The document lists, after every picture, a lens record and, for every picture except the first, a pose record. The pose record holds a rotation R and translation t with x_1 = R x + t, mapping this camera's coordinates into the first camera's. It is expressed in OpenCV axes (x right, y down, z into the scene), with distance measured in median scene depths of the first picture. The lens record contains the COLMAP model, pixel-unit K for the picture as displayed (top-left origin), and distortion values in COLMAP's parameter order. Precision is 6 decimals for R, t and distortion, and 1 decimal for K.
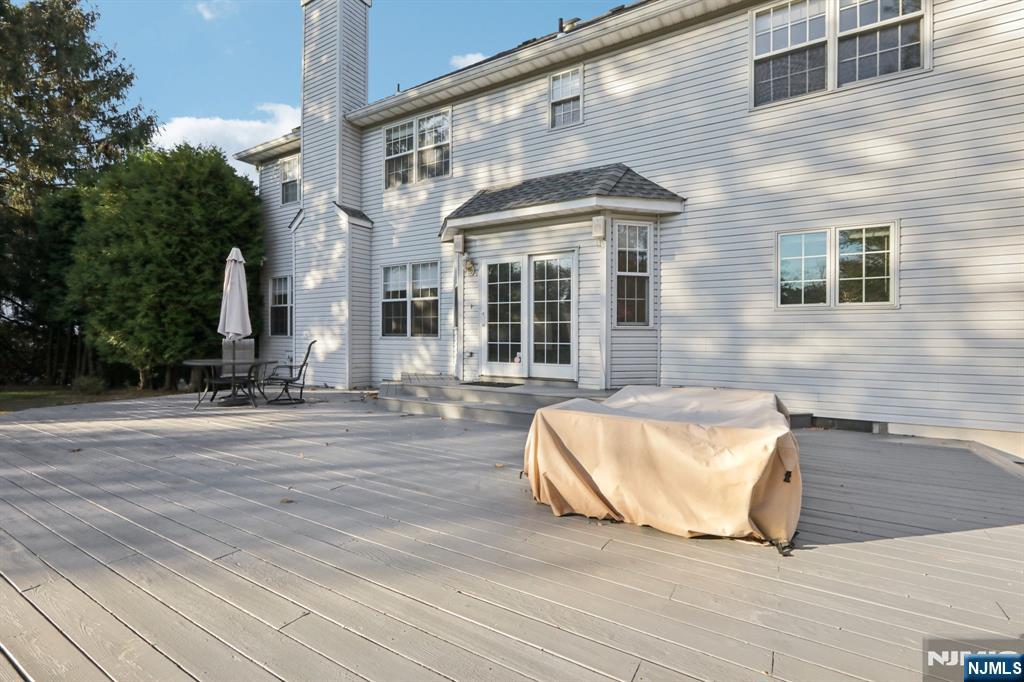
lens RADIAL K [[459.4, 0, 502.1], [0, 459.4, 335.8], [0, 0, 1]] dist [-0.003516, 0.001978]
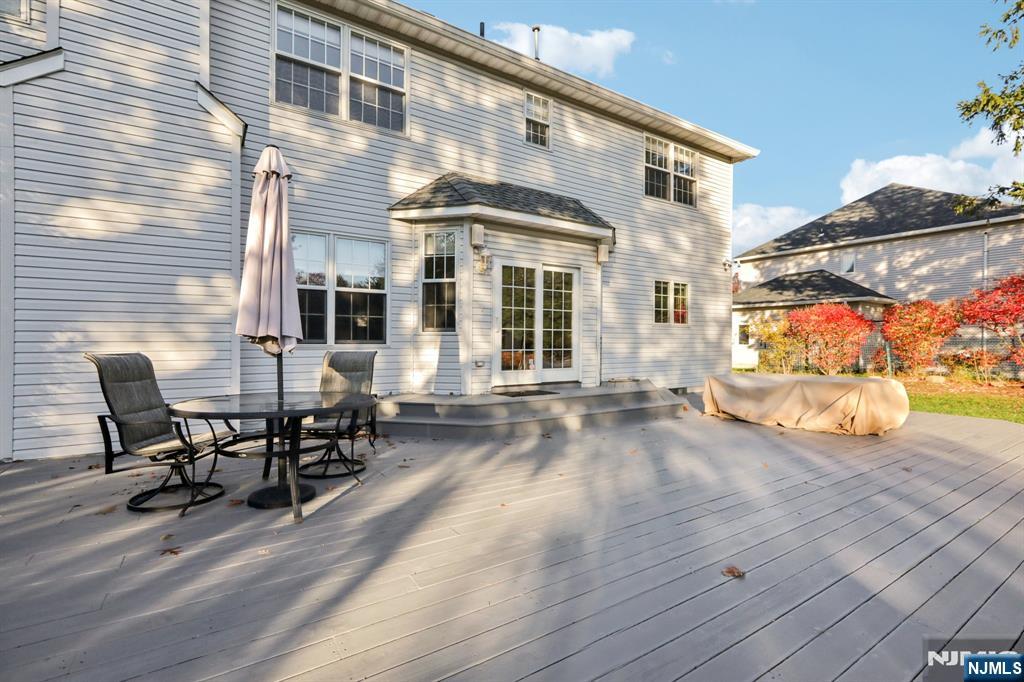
lens RADIAL K [[459.4, 0, 517.0], [0, 459.4, 335.7], [0, 0, 1]] dist [-0.003516, 0.001978]
pose [[0.441491, 0.005609, 0.897248, -0.852929], [-0.002371, 0.999984, -0.005084, -0.009273], [-0.897262, 0.000117, 0.441498, 0.578274]]
